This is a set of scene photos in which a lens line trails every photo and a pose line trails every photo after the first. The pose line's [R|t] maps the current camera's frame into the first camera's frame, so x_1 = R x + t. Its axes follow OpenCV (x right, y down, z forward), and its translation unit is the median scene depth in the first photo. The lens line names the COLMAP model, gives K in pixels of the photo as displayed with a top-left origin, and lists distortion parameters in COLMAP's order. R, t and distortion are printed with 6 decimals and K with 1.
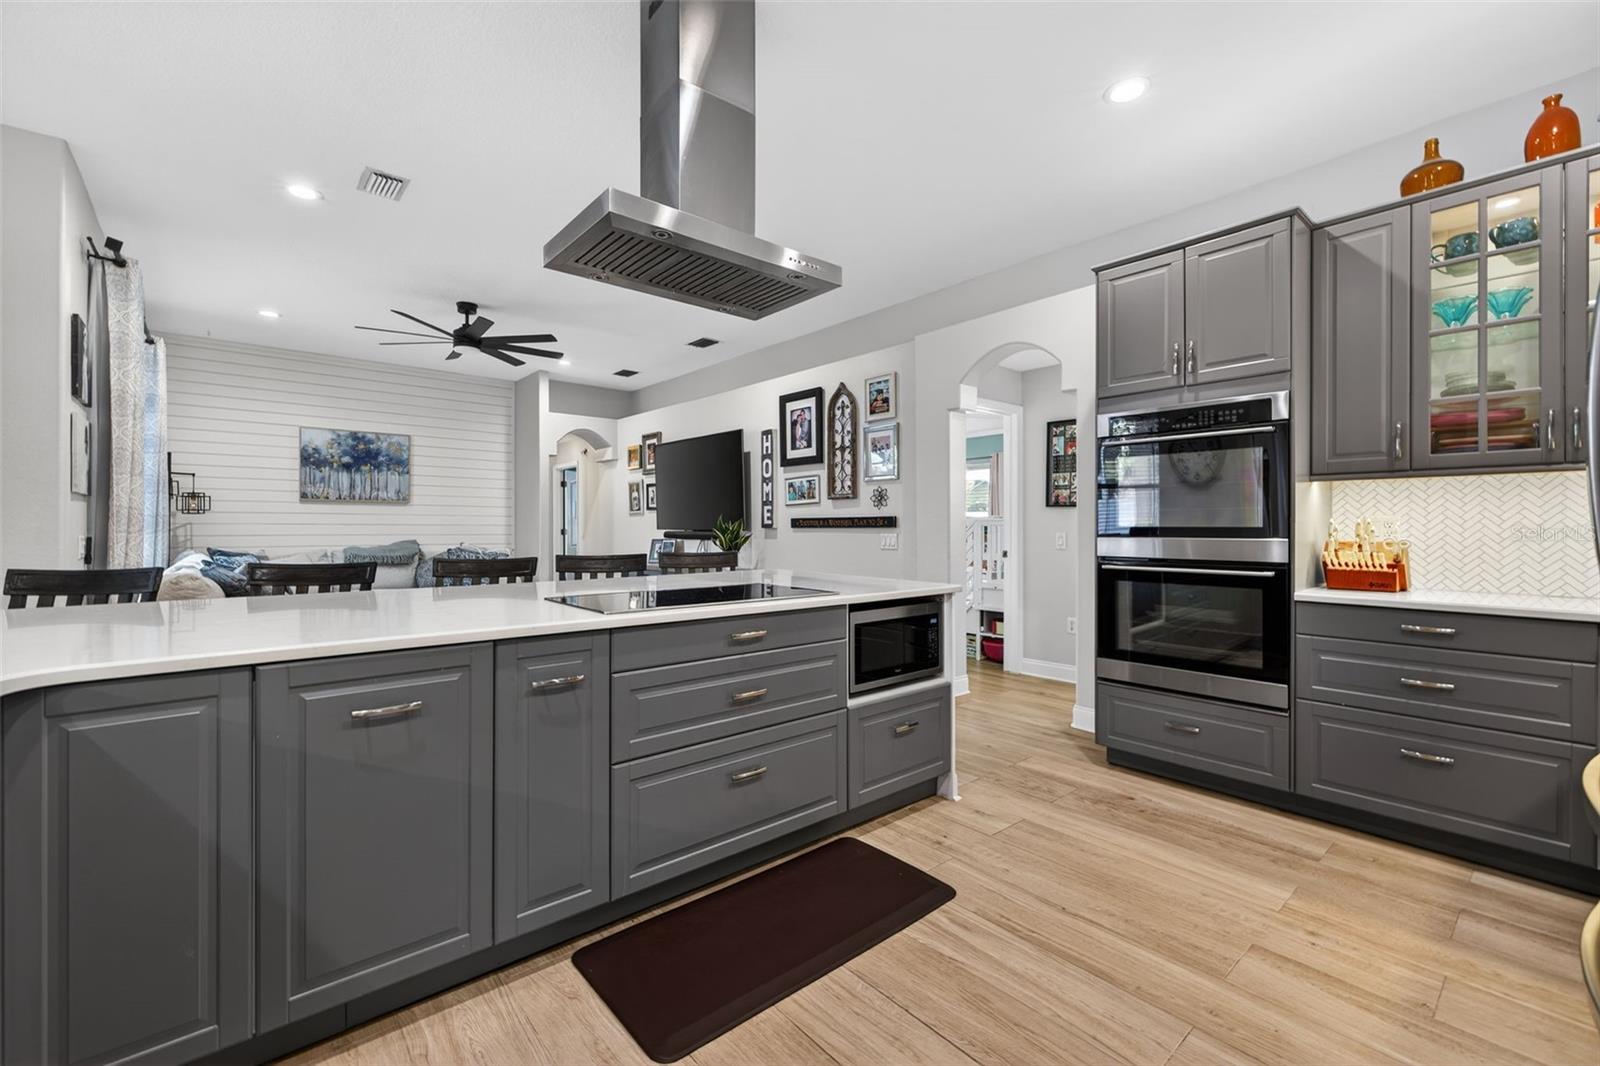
lens RADIAL K [[664.4, 0, 794.5], [0, 664.4, 529.5], [0, 0, 1]] dist [0.001795, -0.000515]
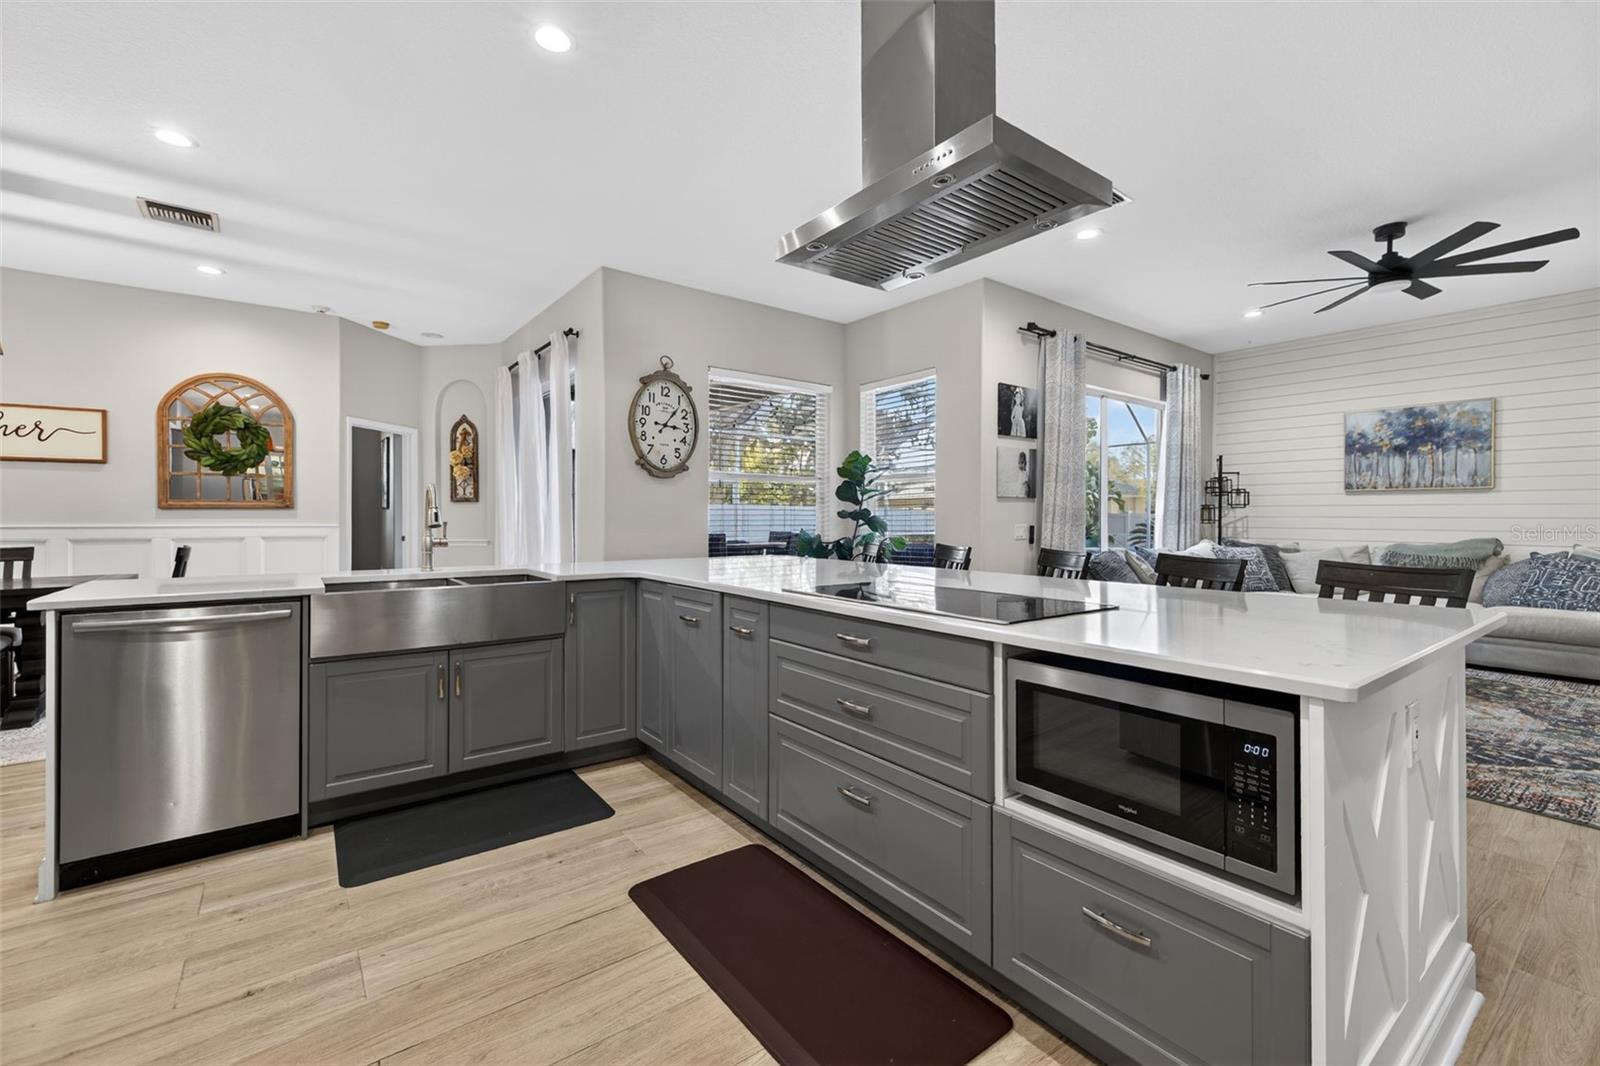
lens RADIAL K [[676.6, 0, 795.9], [0, 676.6, 519.1], [0, 0, 1]] dist [0.002764, 0.000303]
pose [[-0.055643, 0.001909, -0.998449, 0.337671], [-0.007255, 0.999971, 0.002316, -0.002348], [0.998424, 0.007372, -0.055627, 0.388158]]
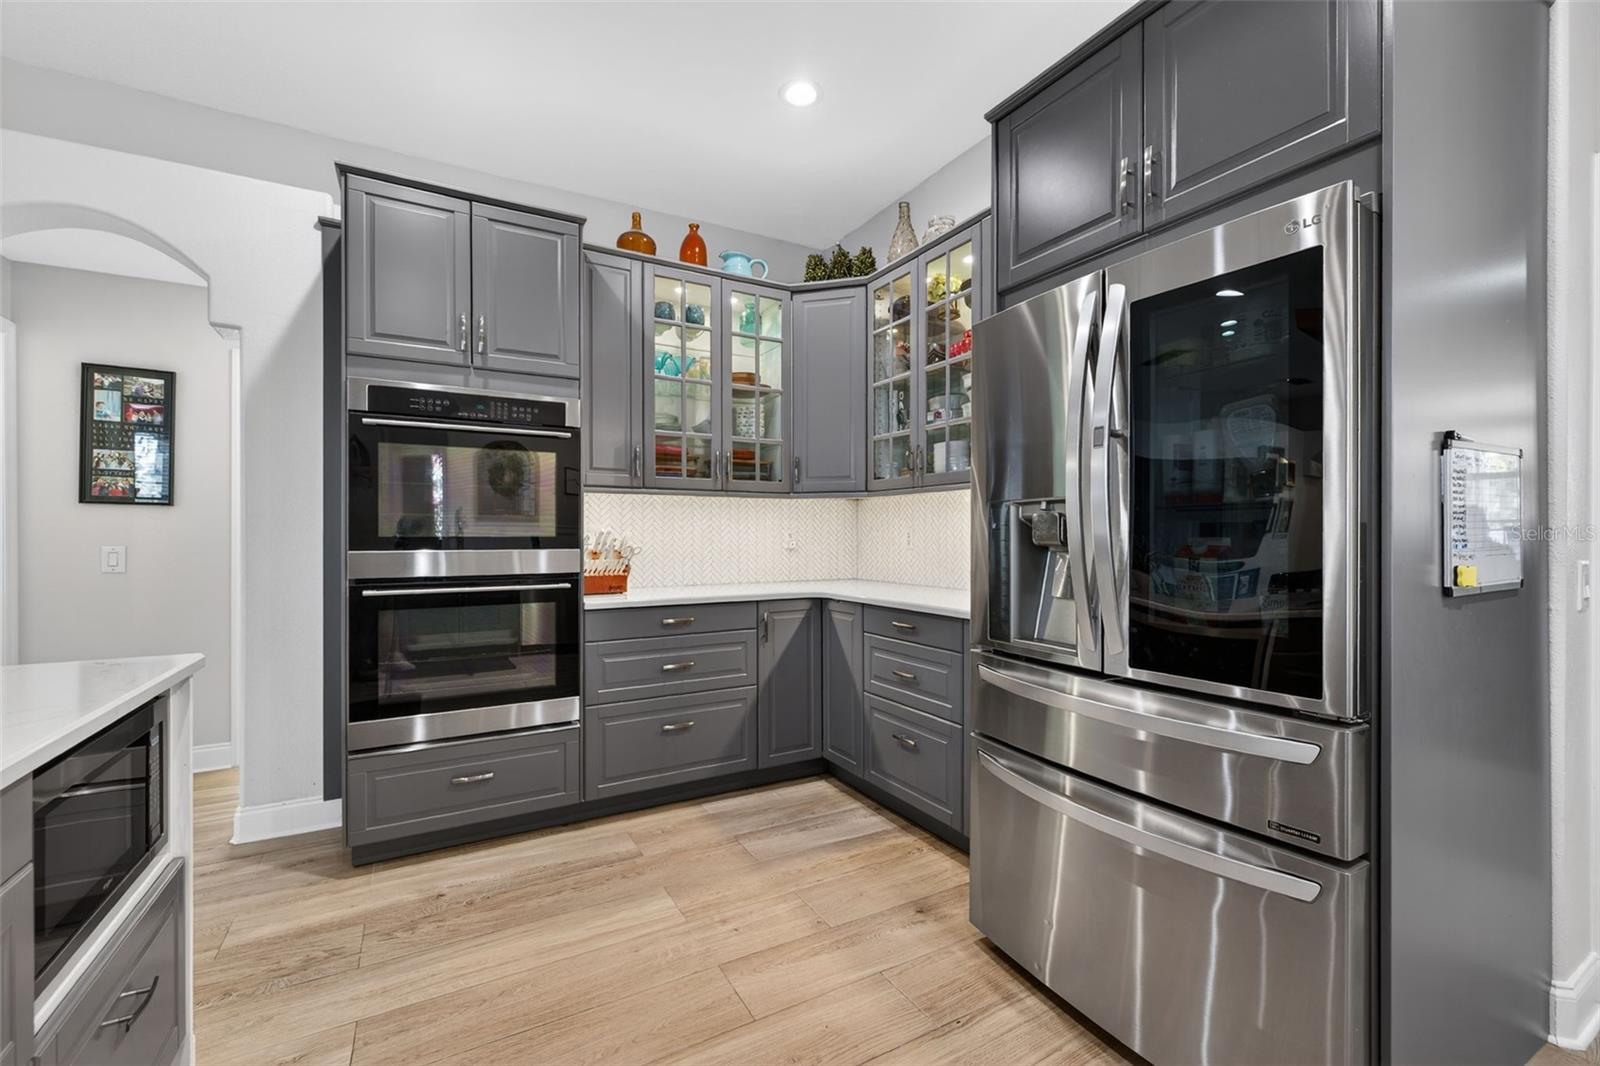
lens RADIAL K [[671.6, 0, 790.5], [0, 671.6, 535.3], [0, 0, 1]] dist [-0.000656, -0.000168]
pose [[0.191651, -0.004418, 0.981453, -0.088685], [0.004643, 0.999983, 0.003595, -0.003871], [-0.981452, 0.003868, 0.191668, 0.245816]]
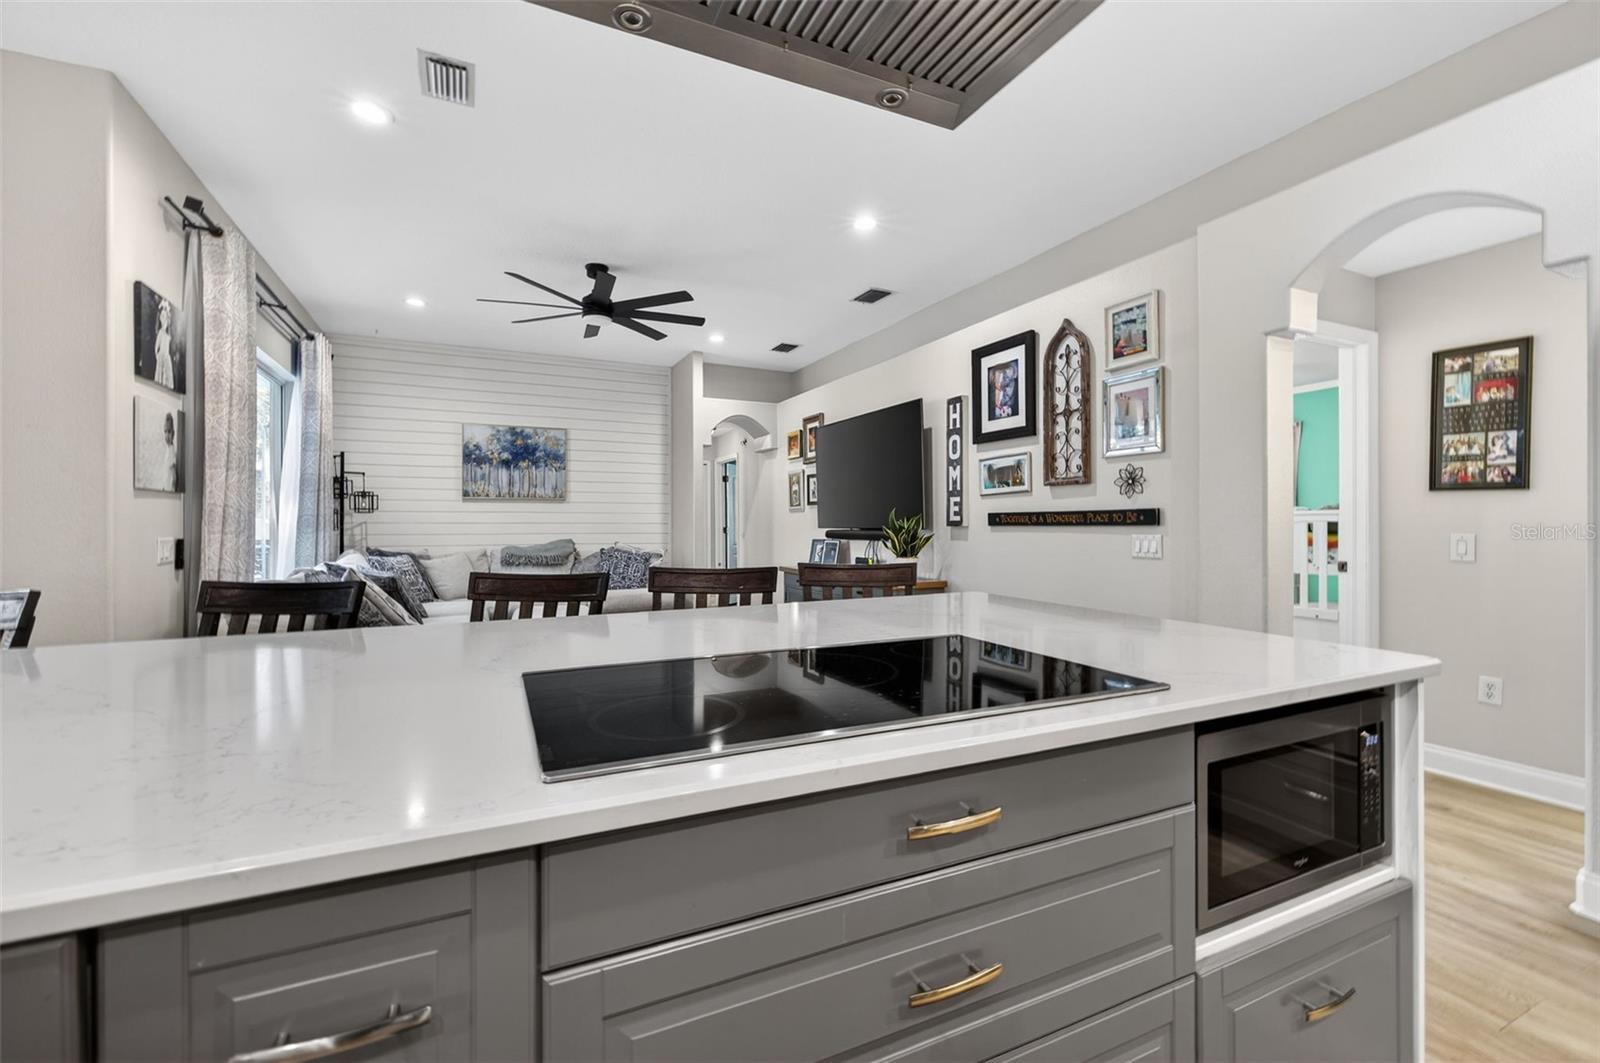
lens RADIAL K [[664.6, 0, 792.0], [0, 664.6, 527.5], [0, 0, 1]] dist [0.000131, -0.000421]
pose [[0.964614, -0.001386, -0.263664, -0.023631], [0.001923, 0.999997, 0.001777, -0.002690], [0.263660, -0.002221, 0.964613, 0.248994]]
